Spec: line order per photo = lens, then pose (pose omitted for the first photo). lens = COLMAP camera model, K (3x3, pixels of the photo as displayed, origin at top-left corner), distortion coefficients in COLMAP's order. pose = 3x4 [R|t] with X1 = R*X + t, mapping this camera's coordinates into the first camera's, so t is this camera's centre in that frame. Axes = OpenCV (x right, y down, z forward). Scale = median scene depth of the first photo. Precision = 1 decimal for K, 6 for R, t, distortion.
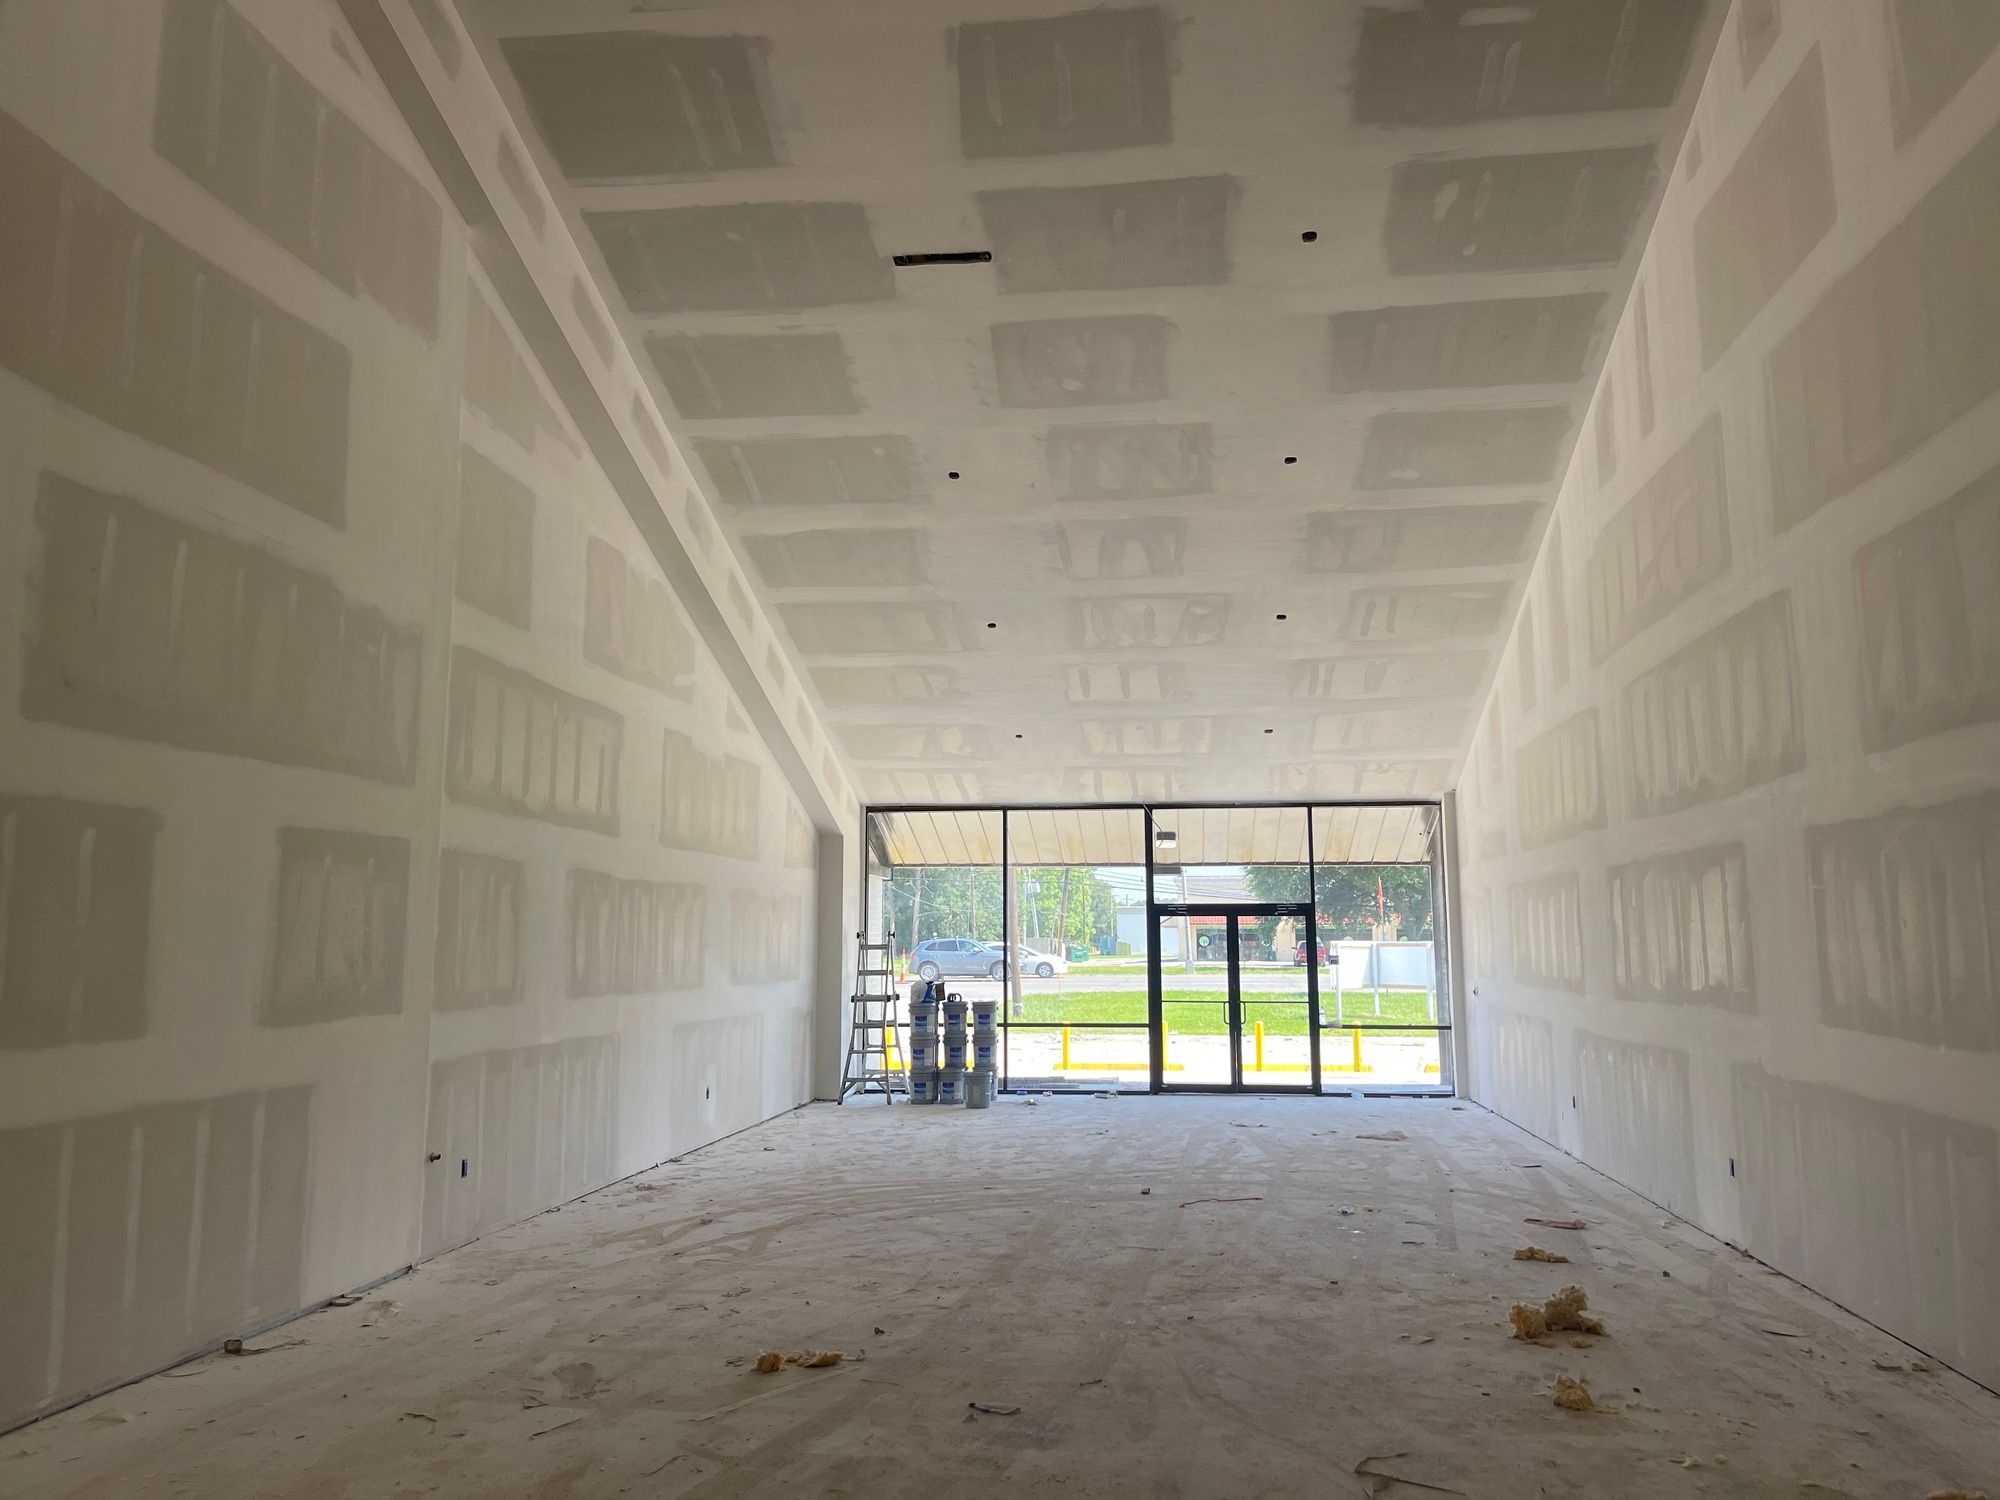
lens RADIAL K [[1548.3, 0, 1008.2], [0, 1548.3, 721.8], [0, 0, 1]] dist [0.061757, -0.075436]
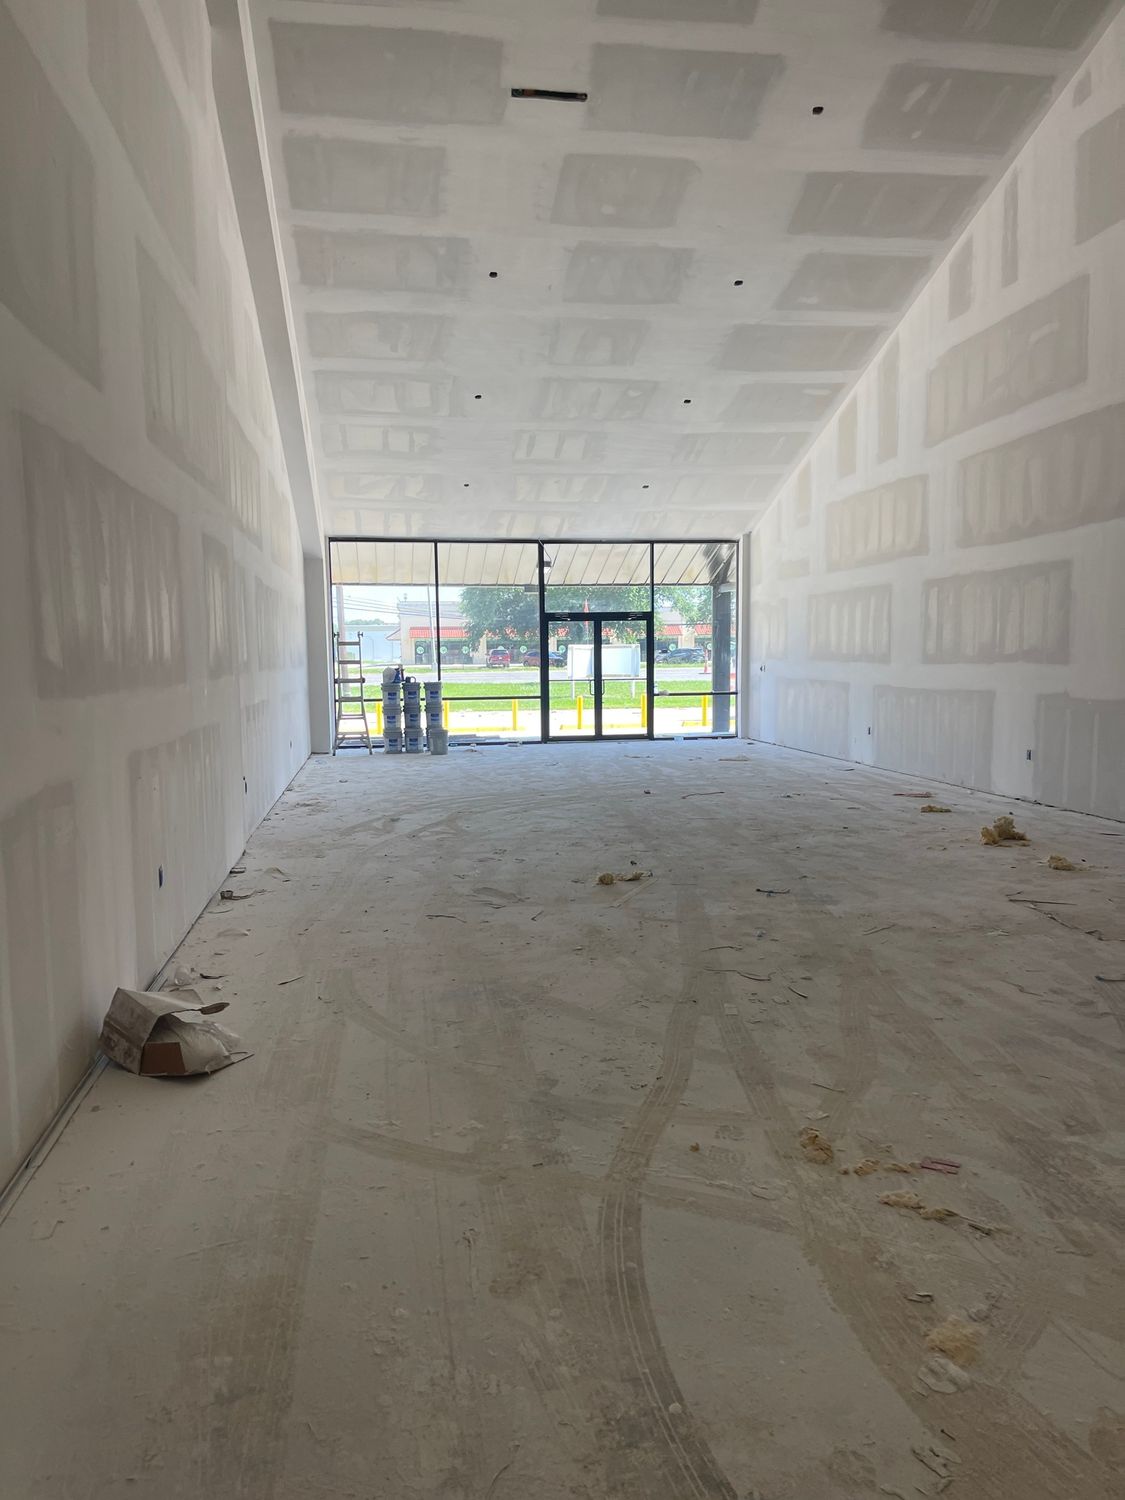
lens RADIAL K [[1161.2, 0, 562.8], [0, 1161.2, 776.6], [0, 0, 1]] dist [0.061757, -0.075436]
pose [[0.961748, -0.037352, 0.271378, -0.308485], [-0.029839, 0.970482, 0.239320, 0.015589], [-0.272306, -0.238263, 0.932245, -0.041264]]
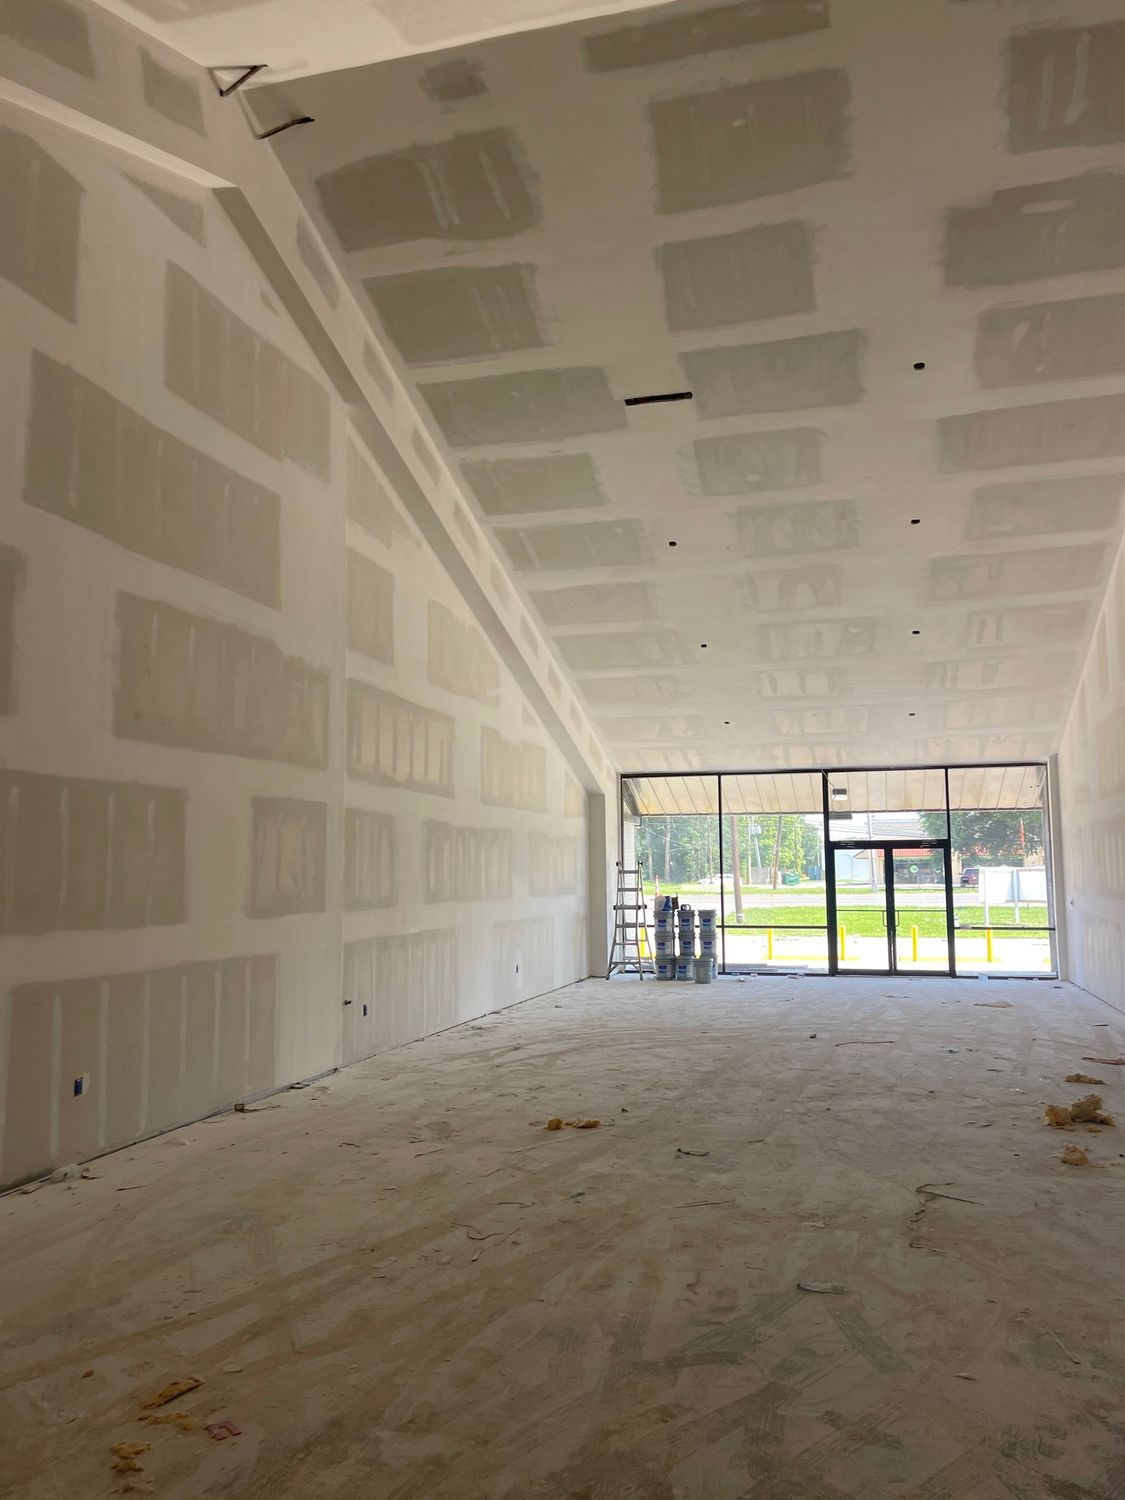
lens RADIAL K [[1161.2, 0, 564.6], [0, 1161.2, 765.6], [0, 0, 1]] dist [0.061757, -0.075436]
pose [[0.988832, -0.018850, -0.147835, 0.025277], [0.026283, 0.998478, 0.048487, -0.010736], [0.146696, -0.051831, 0.987823, -0.103279]]
